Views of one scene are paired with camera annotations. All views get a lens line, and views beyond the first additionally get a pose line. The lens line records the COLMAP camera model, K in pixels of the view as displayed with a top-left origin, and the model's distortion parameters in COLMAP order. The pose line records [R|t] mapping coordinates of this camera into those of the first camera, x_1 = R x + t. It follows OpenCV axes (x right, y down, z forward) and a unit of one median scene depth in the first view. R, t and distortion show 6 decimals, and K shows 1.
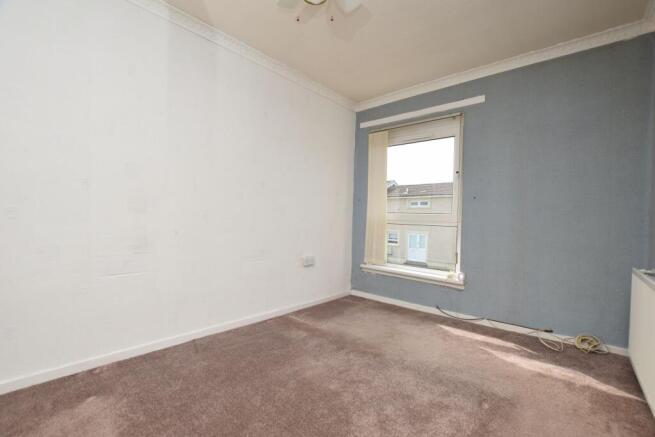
lens RADIAL K [[288.4, 0, 327.6], [0, 288.4, 218.3], [0, 0, 1]] dist [-0.025196, 0.001397]
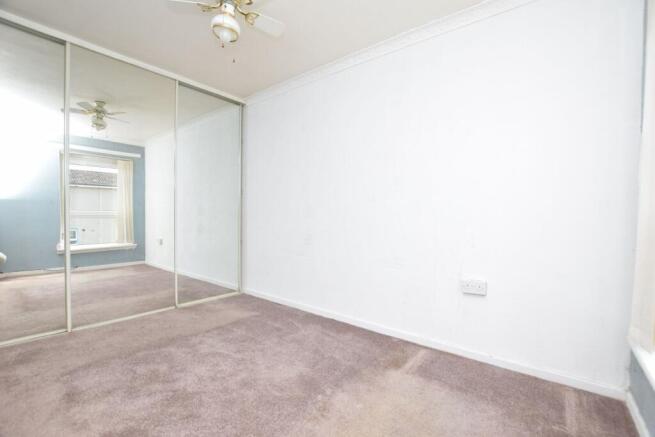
lens RADIAL K [[288.4, 0, 327.6], [0, 288.4, 219.6], [0, 0, 1]] dist [-0.025196, 0.001397]
pose [[0.055398, -0.011509, -0.998398, 0.558946], [-0.001793, 0.999931, -0.011627, 0.006075], [0.998463, 0.002434, 0.055374, 0.648805]]
